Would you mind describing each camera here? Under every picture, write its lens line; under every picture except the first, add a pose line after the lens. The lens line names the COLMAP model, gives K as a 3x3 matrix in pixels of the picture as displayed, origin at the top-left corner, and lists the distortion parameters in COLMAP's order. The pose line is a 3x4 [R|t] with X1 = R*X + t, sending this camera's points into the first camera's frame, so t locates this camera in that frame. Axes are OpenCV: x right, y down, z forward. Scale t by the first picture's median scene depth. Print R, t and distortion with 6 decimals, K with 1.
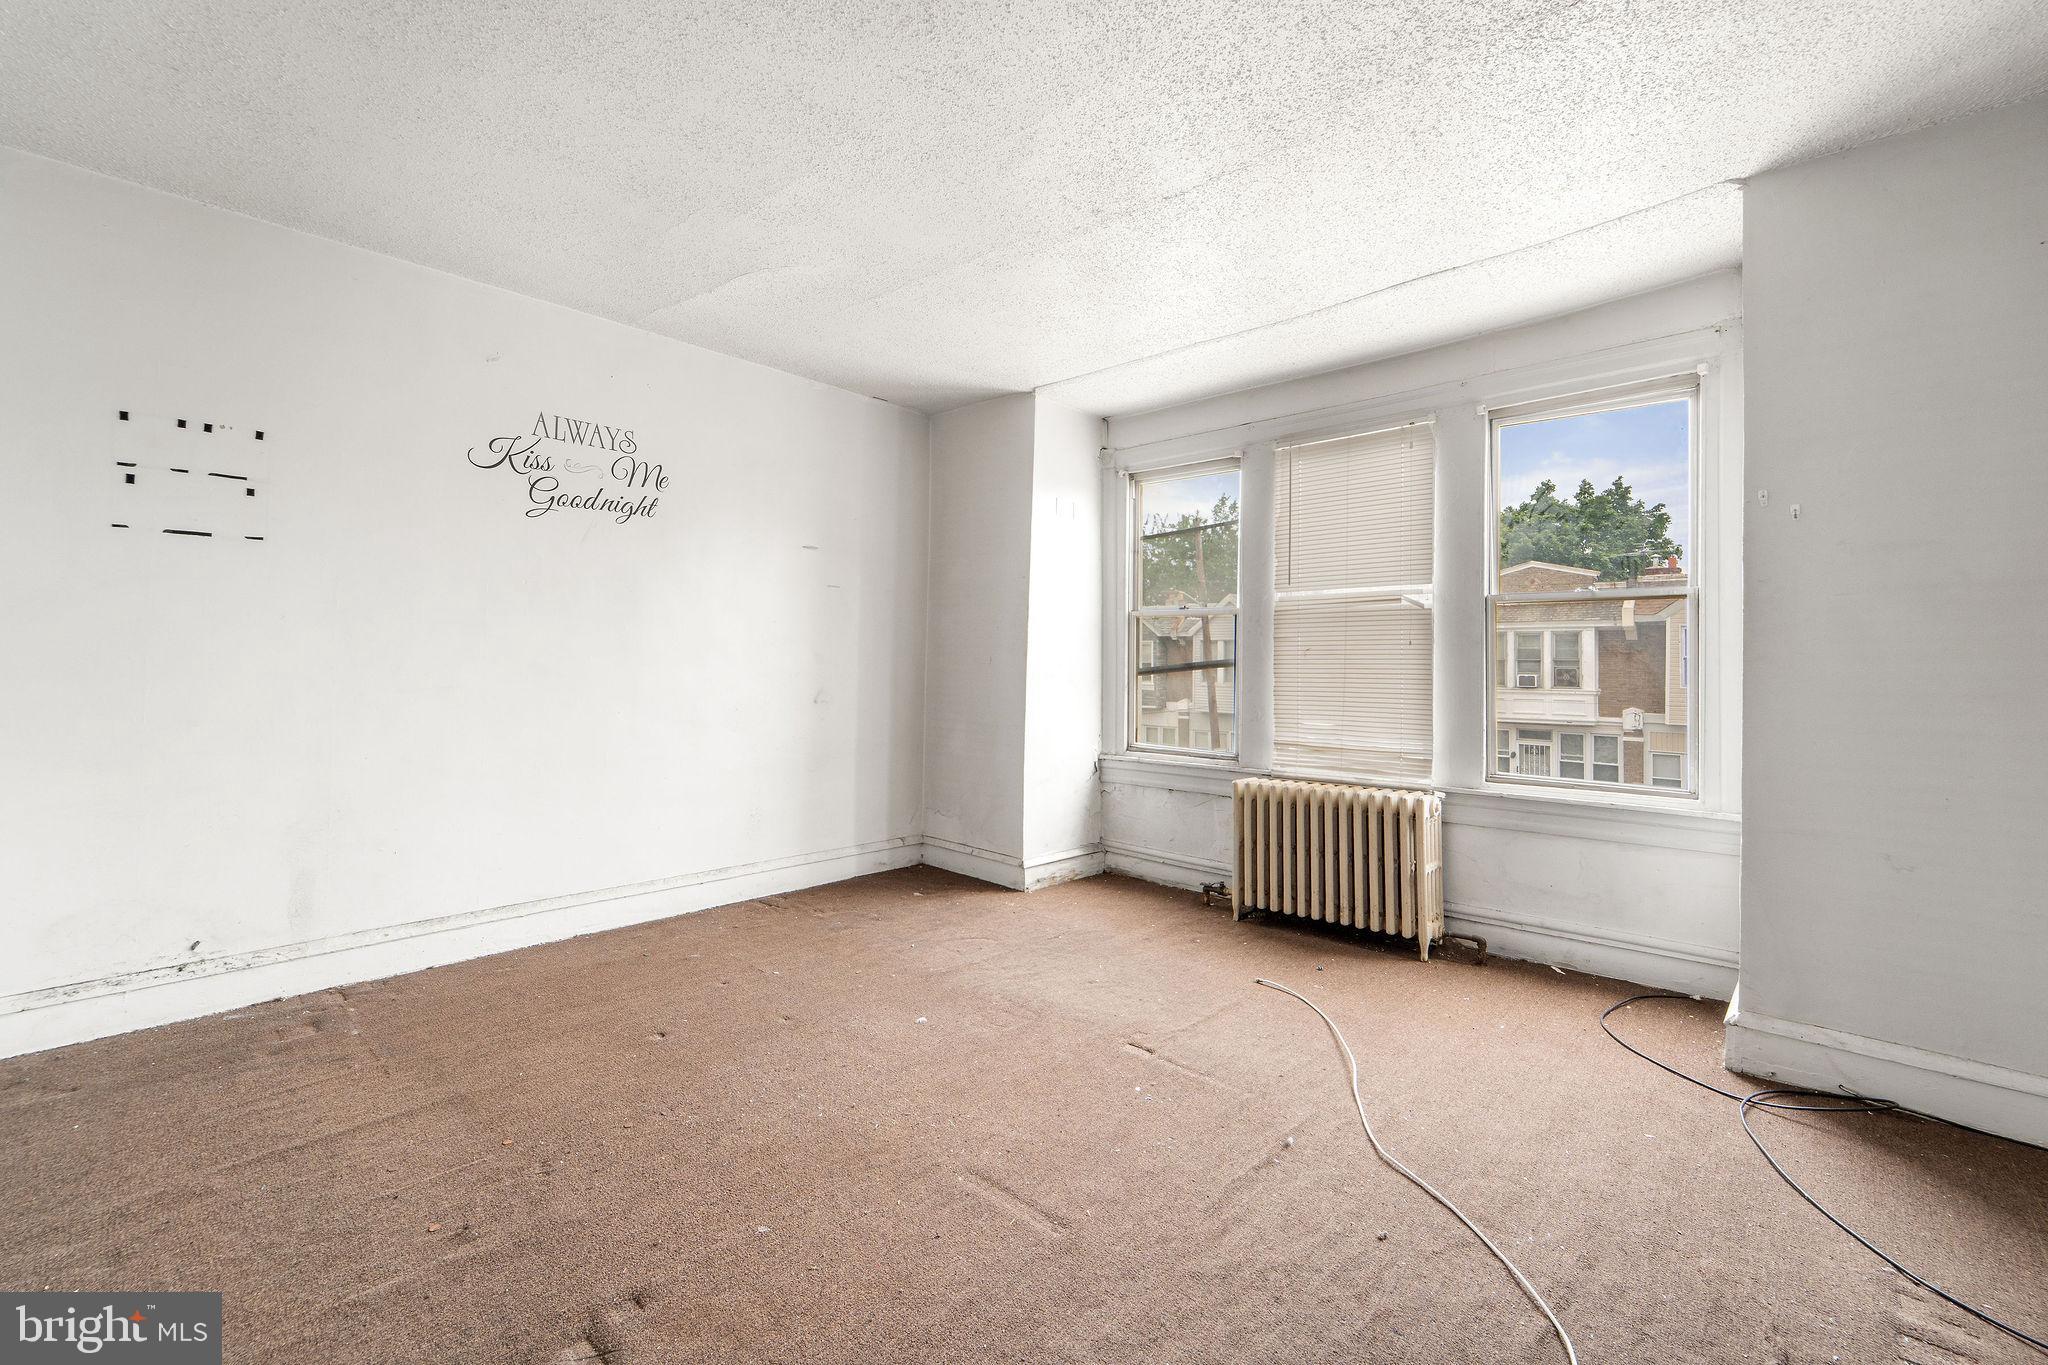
lens RADIAL K [[847.2, 0, 1029.7], [0, 847.2, 656.7], [0, 0, 1]] dist [0.001283, 0.000017]
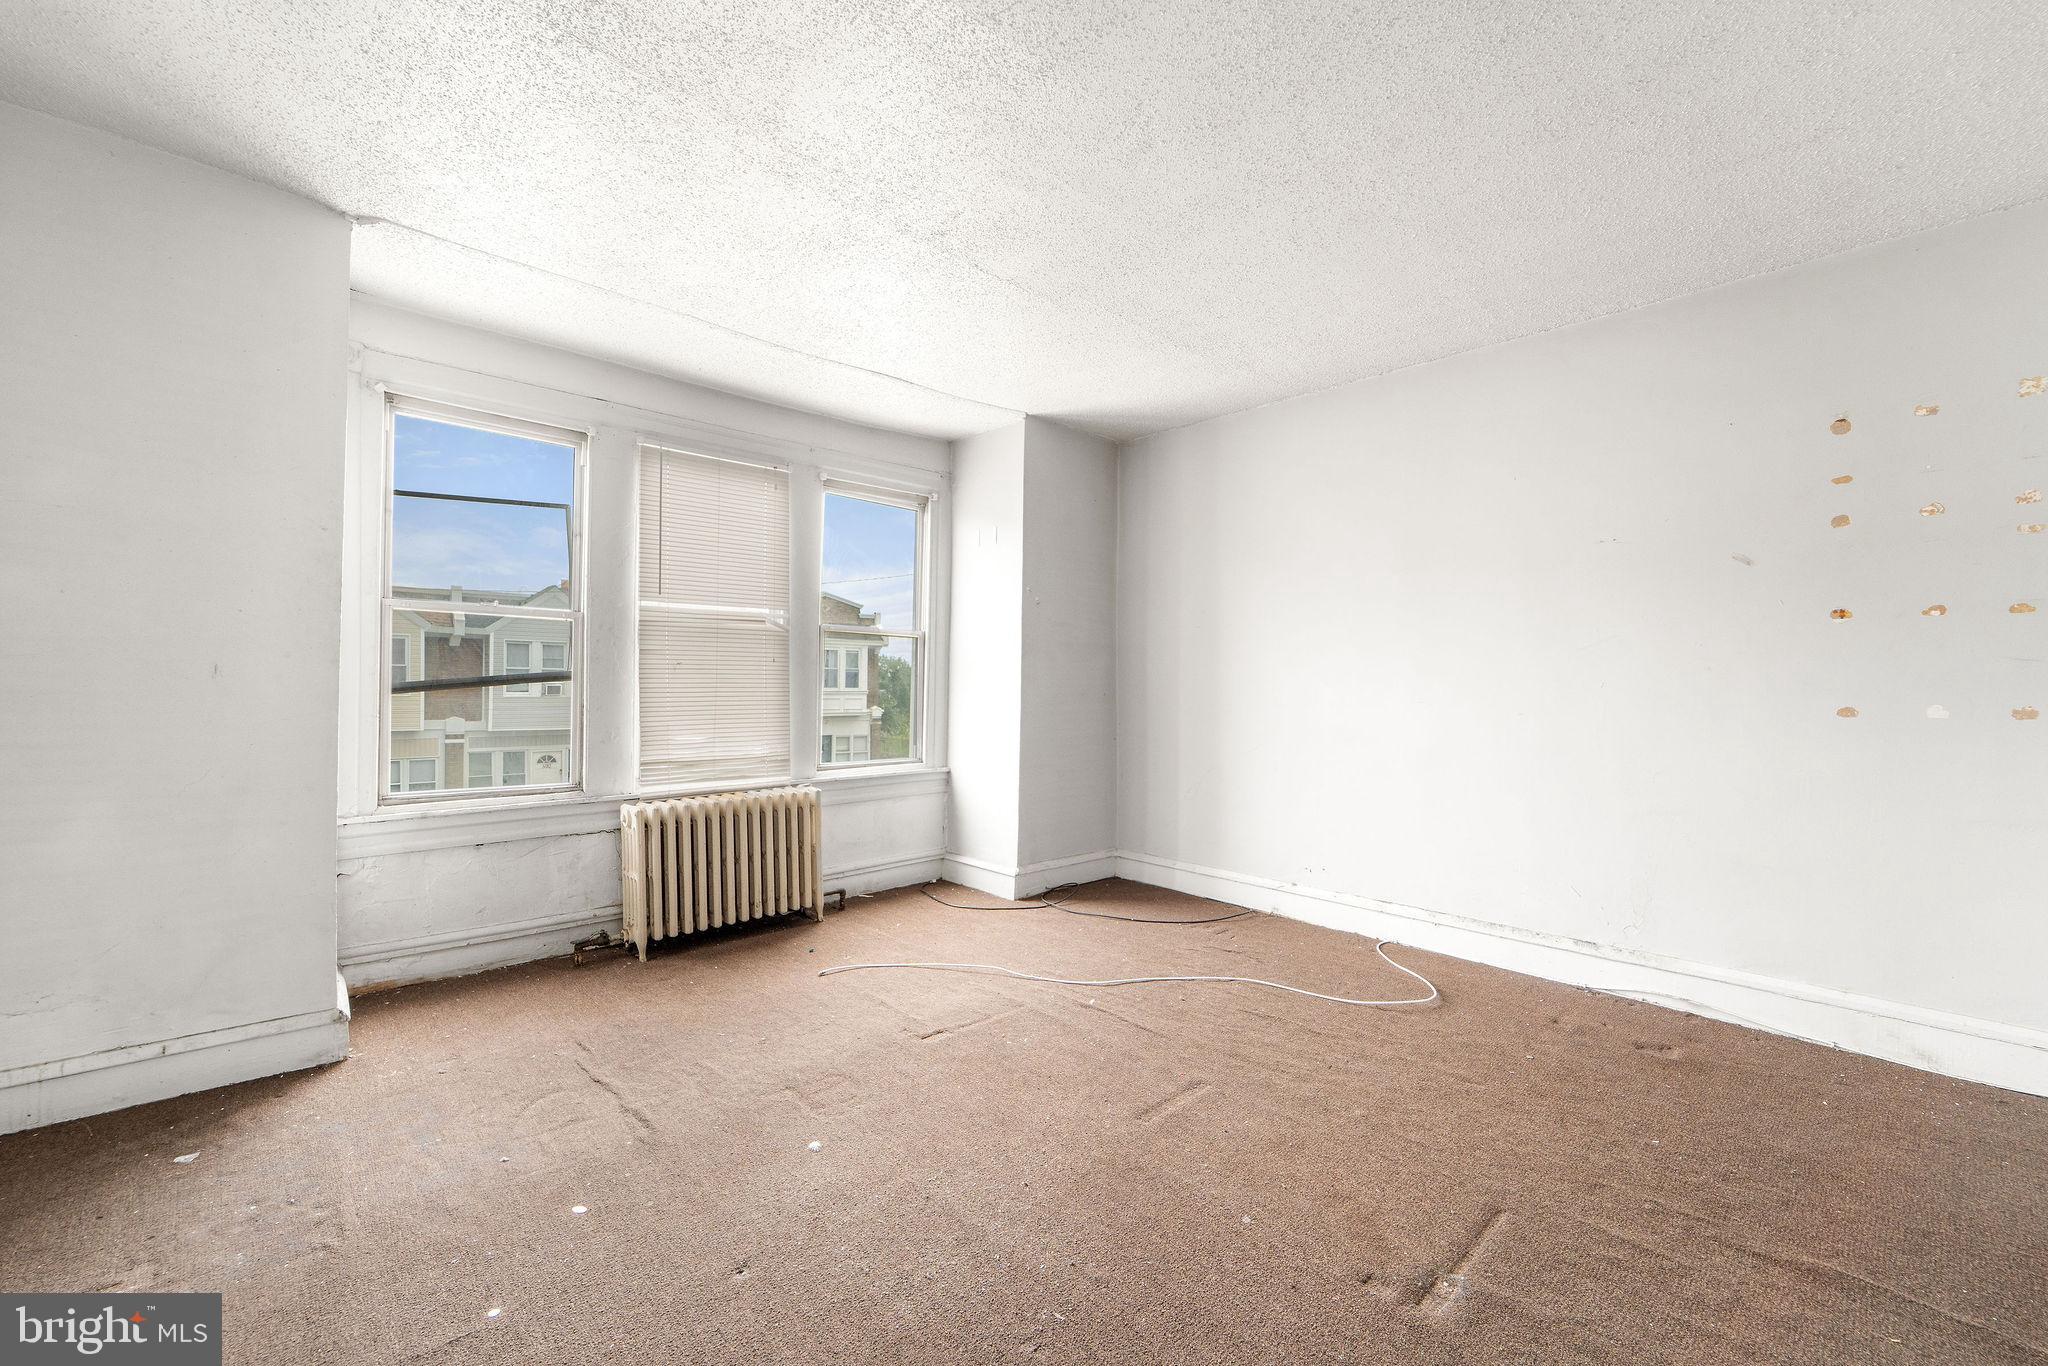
lens RADIAL K [[830.4, 0, 1021.2], [0, 830.4, 703.5], [0, 0, 1]] dist [-0.000580, -0.000194]
pose [[0.081913, -0.036368, 0.995976, -0.611285], [-0.019388, 0.999087, 0.038076, -0.006721], [-0.996451, -0.022429, 0.081133, 0.541638]]
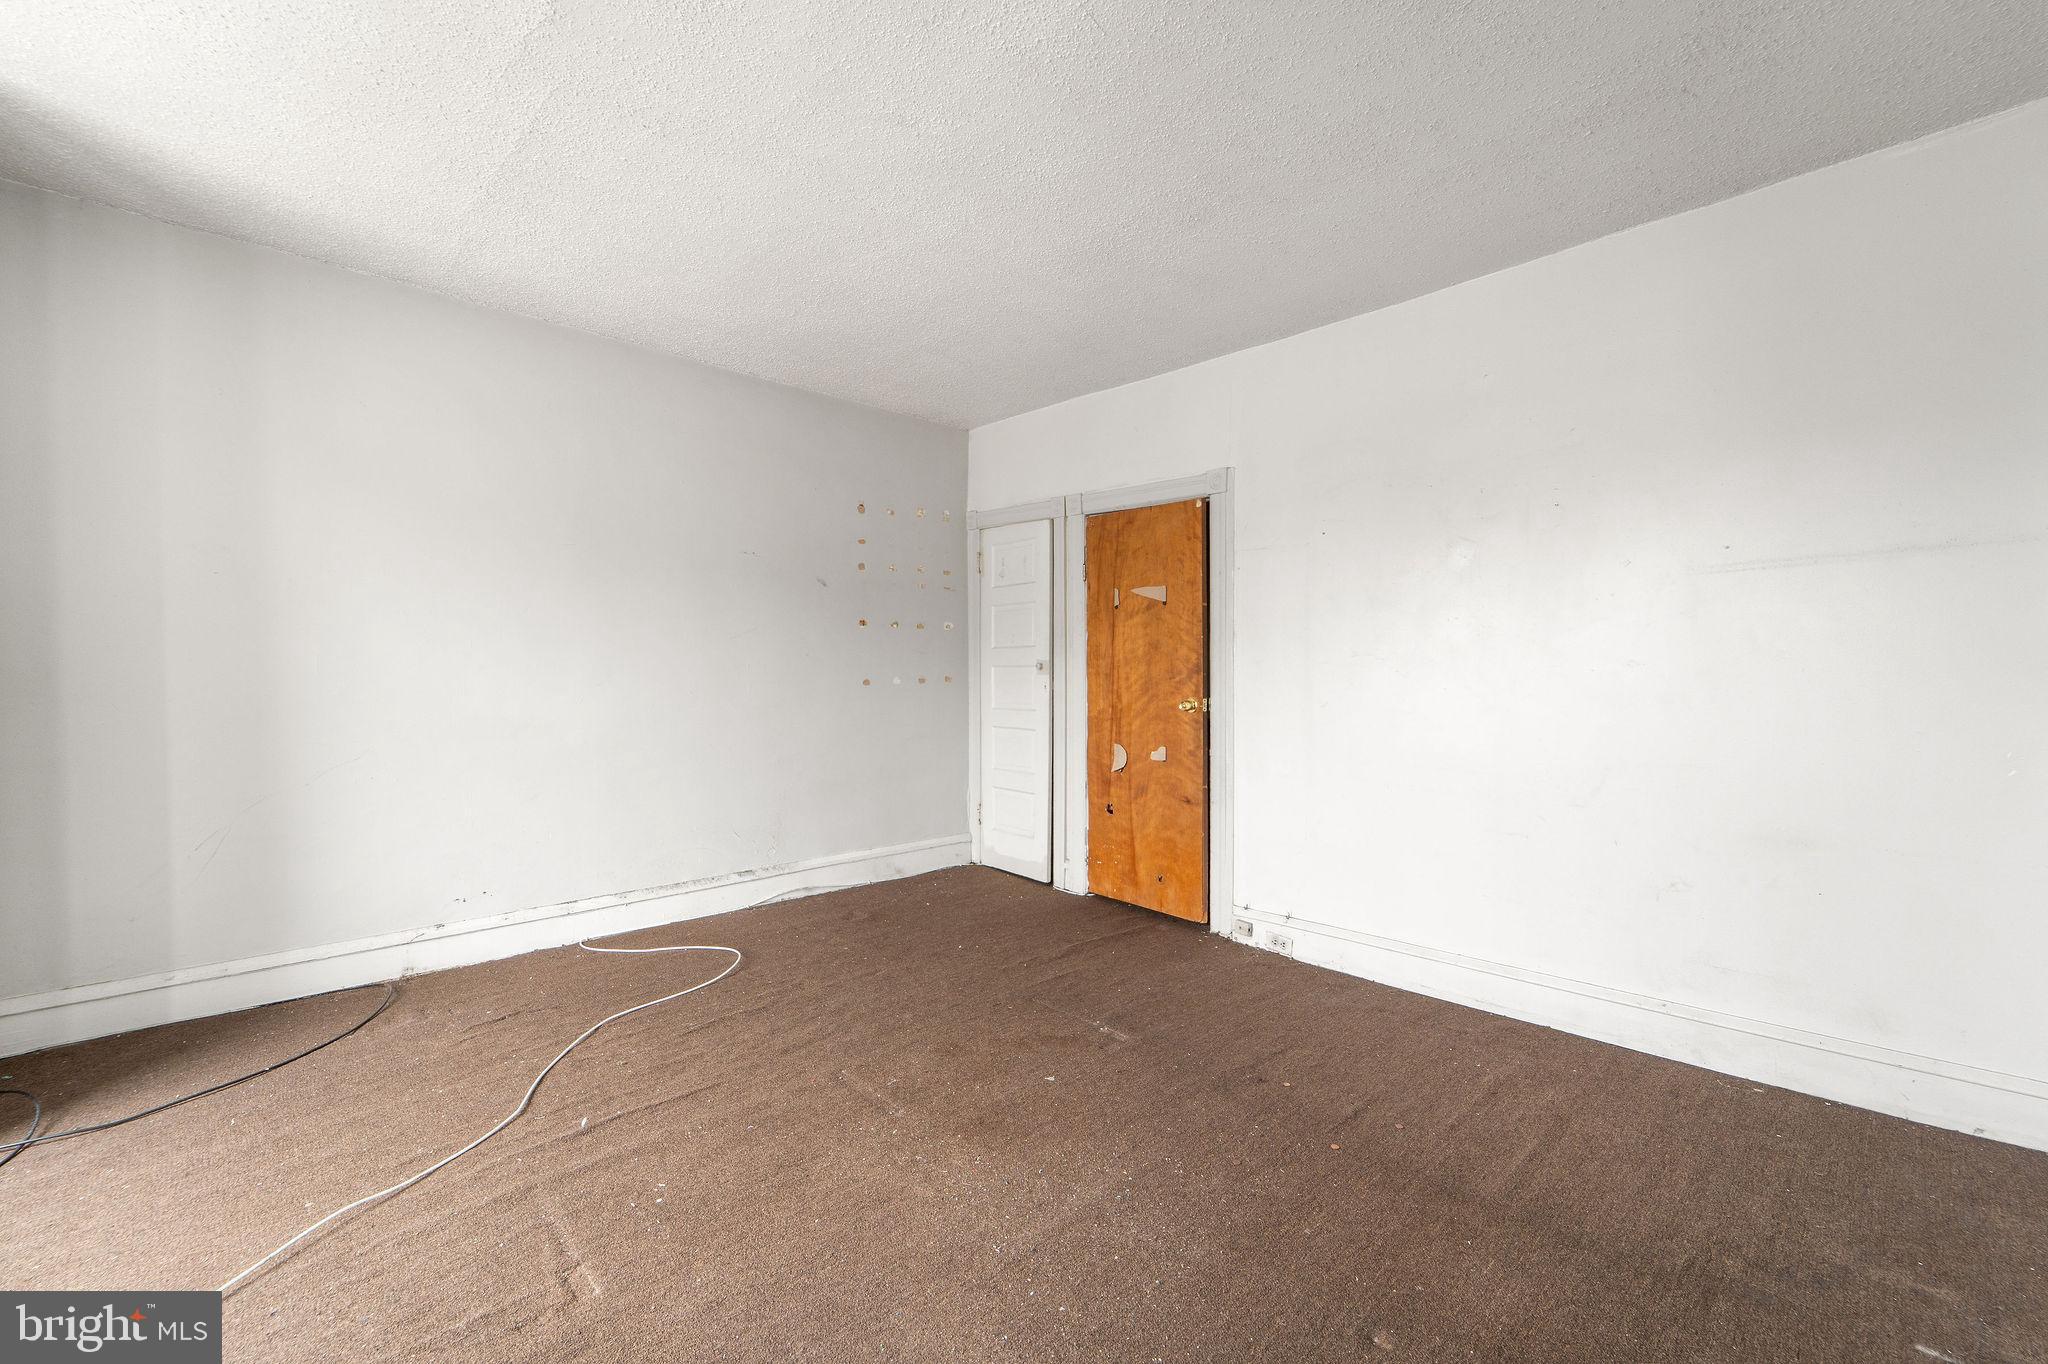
lens RADIAL K [[854.0, 0, 1027.6], [0, 854.0, 674.9], [0, 0, 1]] dist [0.001458, -0.002988]
pose [[-0.998676, -0.018594, 0.047971, -0.144246], [-0.018780, 0.999818, -0.003433, 0.003413], [-0.047898, -0.004330, -0.998843, 1.090881]]
